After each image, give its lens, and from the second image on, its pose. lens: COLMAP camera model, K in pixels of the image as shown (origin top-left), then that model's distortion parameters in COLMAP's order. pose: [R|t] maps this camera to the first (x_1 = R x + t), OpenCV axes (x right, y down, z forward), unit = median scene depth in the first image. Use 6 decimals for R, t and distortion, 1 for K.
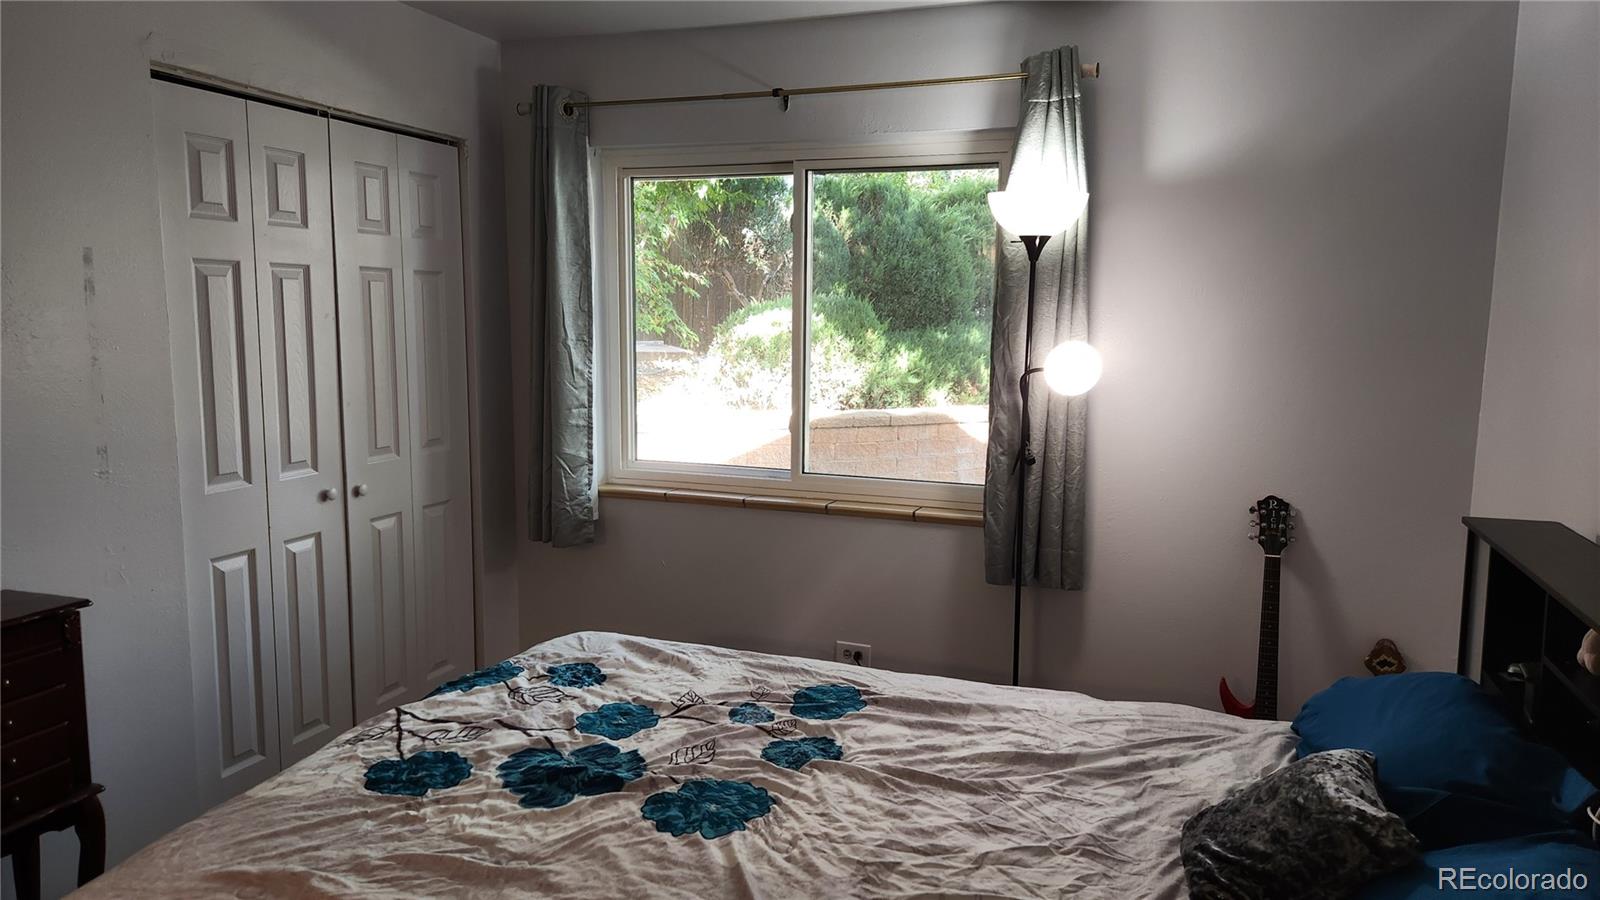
lens RADIAL K [[1069.8, 0, 800.0], [0, 1069.8, 451.4], [0, 0, 1]] dist [0.084279, -0.082313]
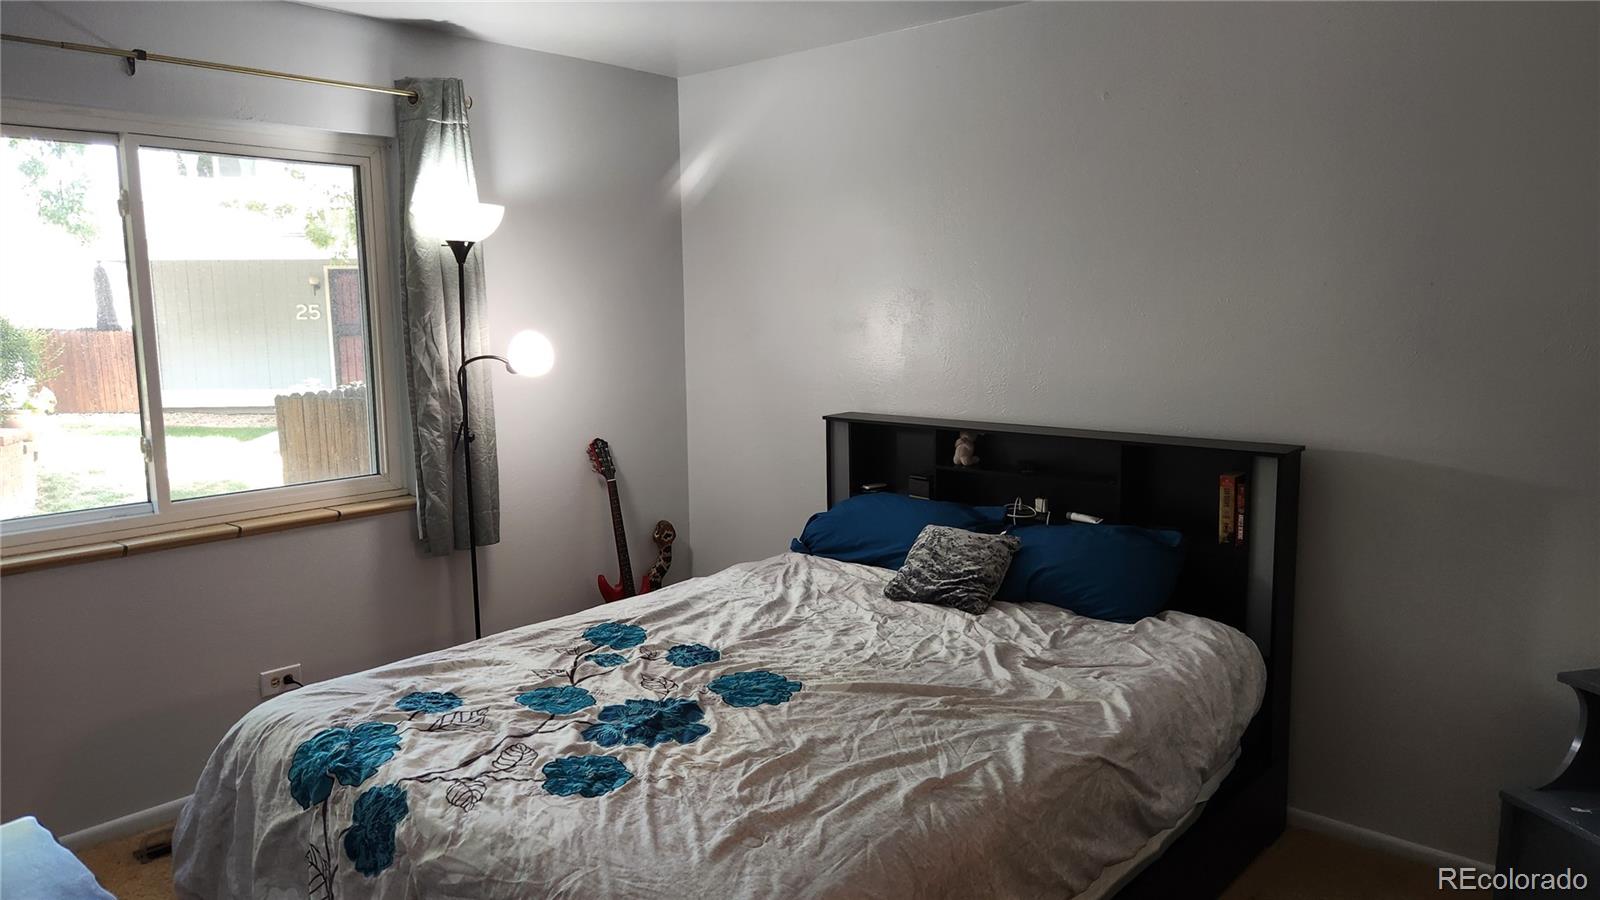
lens RADIAL K [[1069.8, 0, 795.2], [0, 1069.8, 447.7], [0, 0, 1]] dist [0.084279, -0.082313]
pose [[0.364747, -0.144653, 0.919802, -1.021564], [0.135633, 0.985576, 0.101212, -0.071947], [-0.921175, 0.087839, 0.379106, 0.355155]]
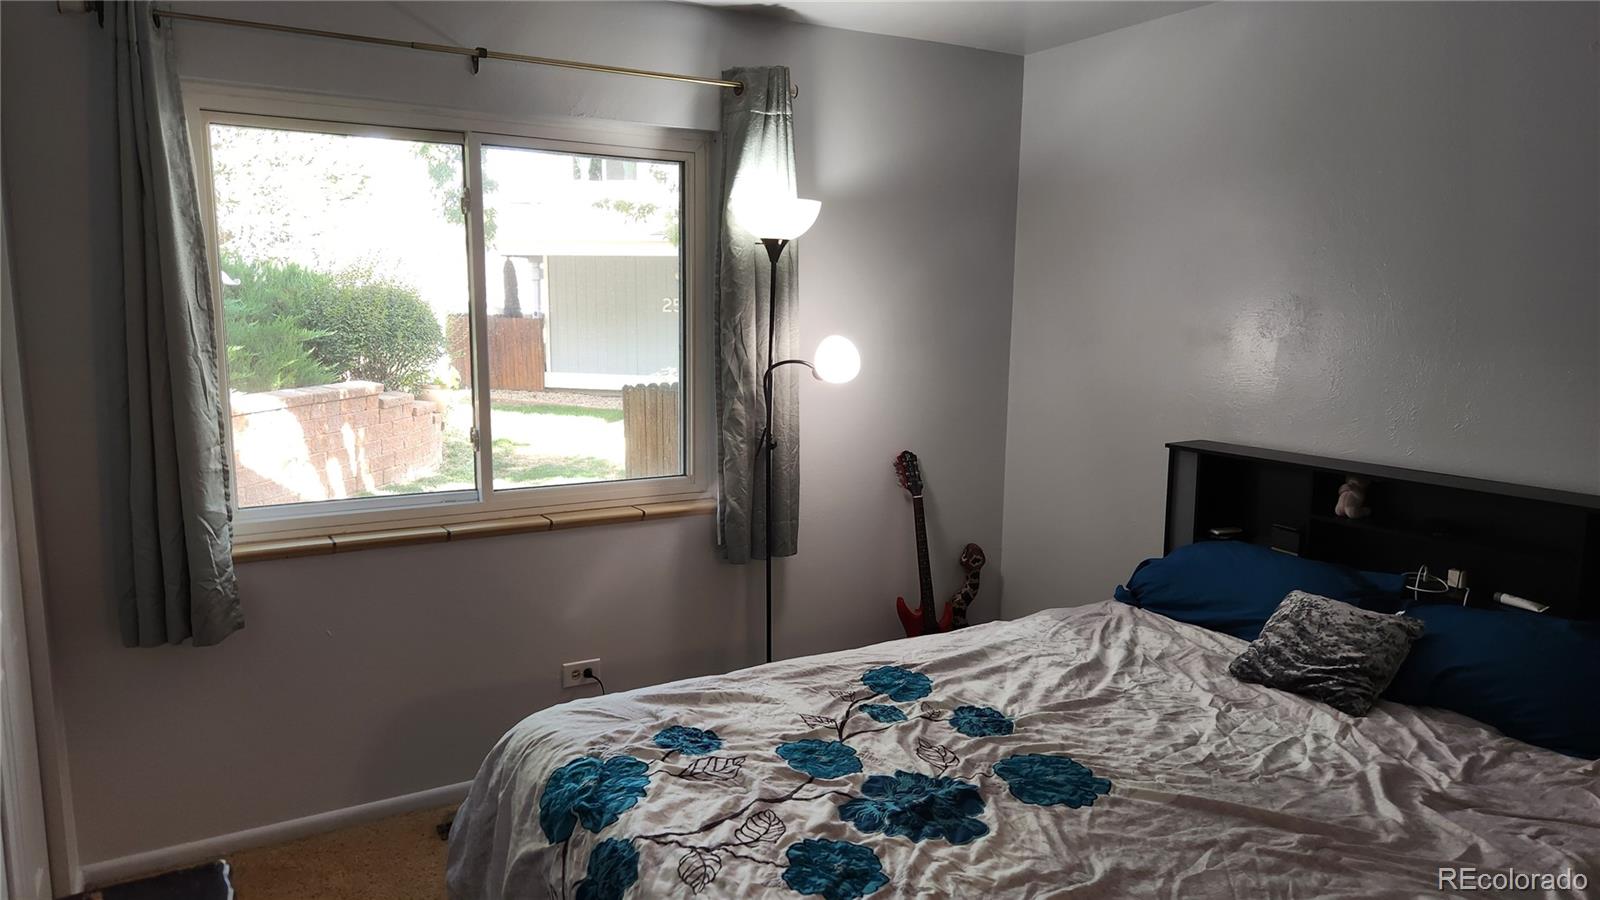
lens RADIAL K [[1069.8, 0, 796.0], [0, 1069.8, 463.7], [0, 0, 1]] dist [0.084279, -0.082313]
pose [[0.634599, -0.125406, 0.762599, -0.864062], [0.097631, 0.991850, 0.081862, -0.085019], [-0.766650, 0.022504, 0.641671, 0.403496]]
